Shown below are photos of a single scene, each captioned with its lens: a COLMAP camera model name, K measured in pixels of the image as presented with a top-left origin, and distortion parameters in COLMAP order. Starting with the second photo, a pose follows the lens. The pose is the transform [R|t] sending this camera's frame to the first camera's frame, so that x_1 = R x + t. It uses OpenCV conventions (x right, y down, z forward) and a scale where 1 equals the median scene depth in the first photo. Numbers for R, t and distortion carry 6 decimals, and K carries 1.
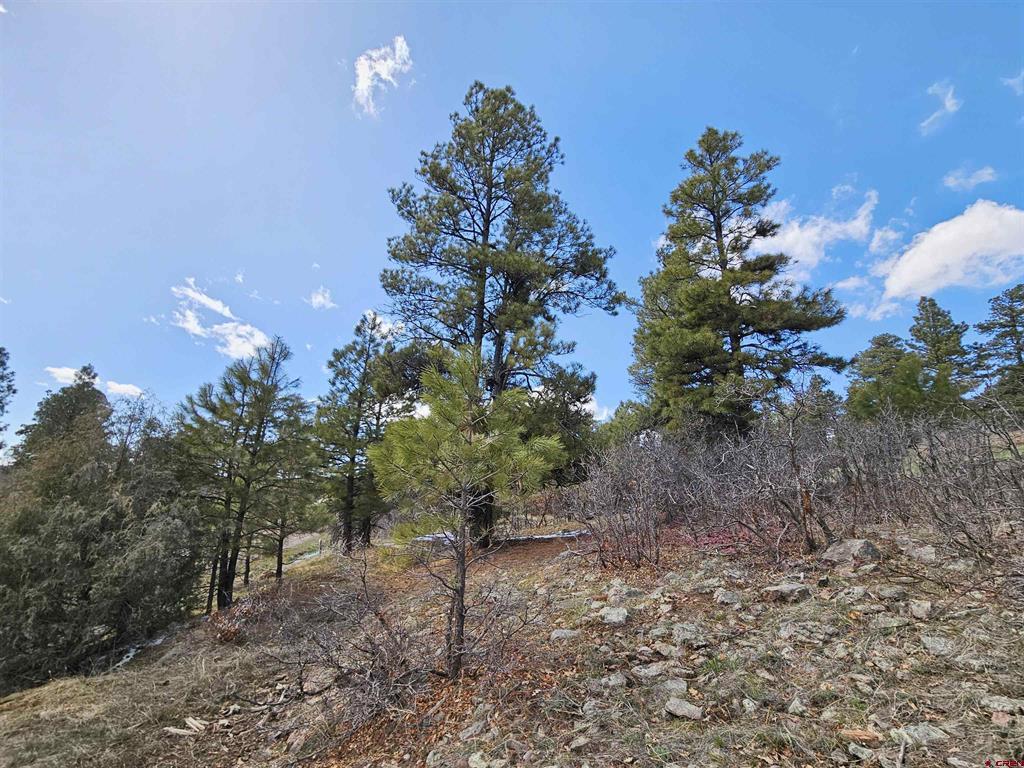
lens RADIAL K [[413.0, 0, 512.0], [0, 413.0, 384.0], [0, 0, 1]] dist [-0.003002, -0.000056]
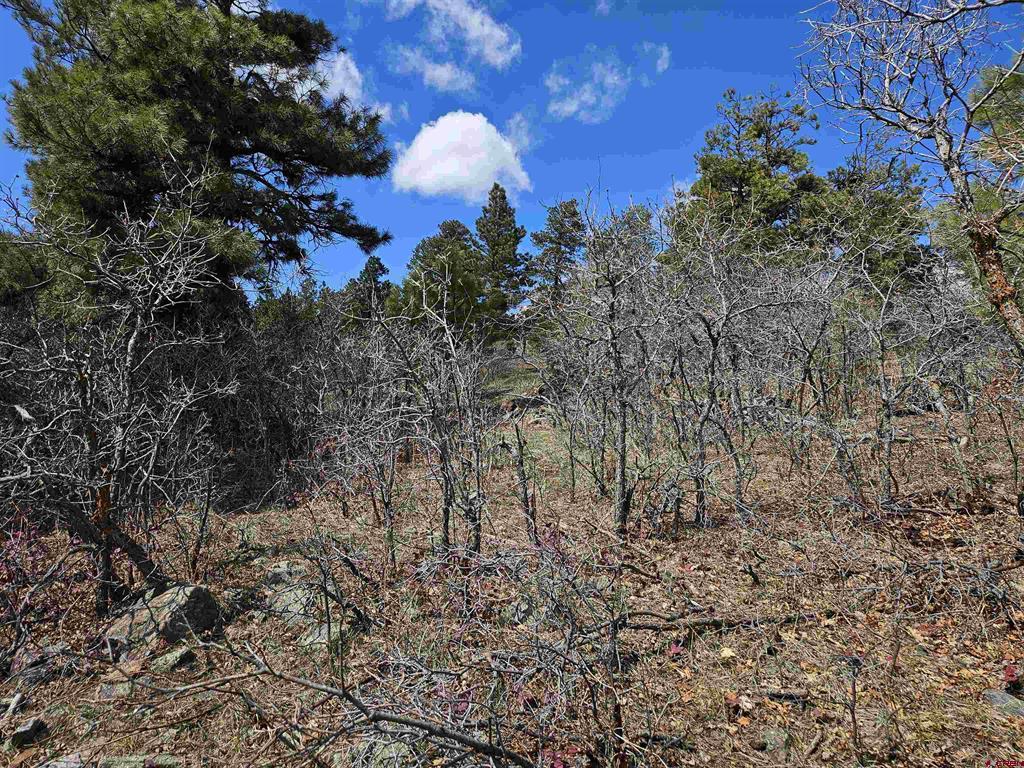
lens RADIAL K [[684.3, 0, 514.7], [0, 684.3, 388.3], [0, 0, 1]] dist [0.103587, -0.121880]
pose [[0.657724, 0.031986, 0.752580, 0.128285], [-0.191199, 0.973466, 0.125725, 0.001234], [-0.728589, -0.226585, 0.646388, 0.075423]]
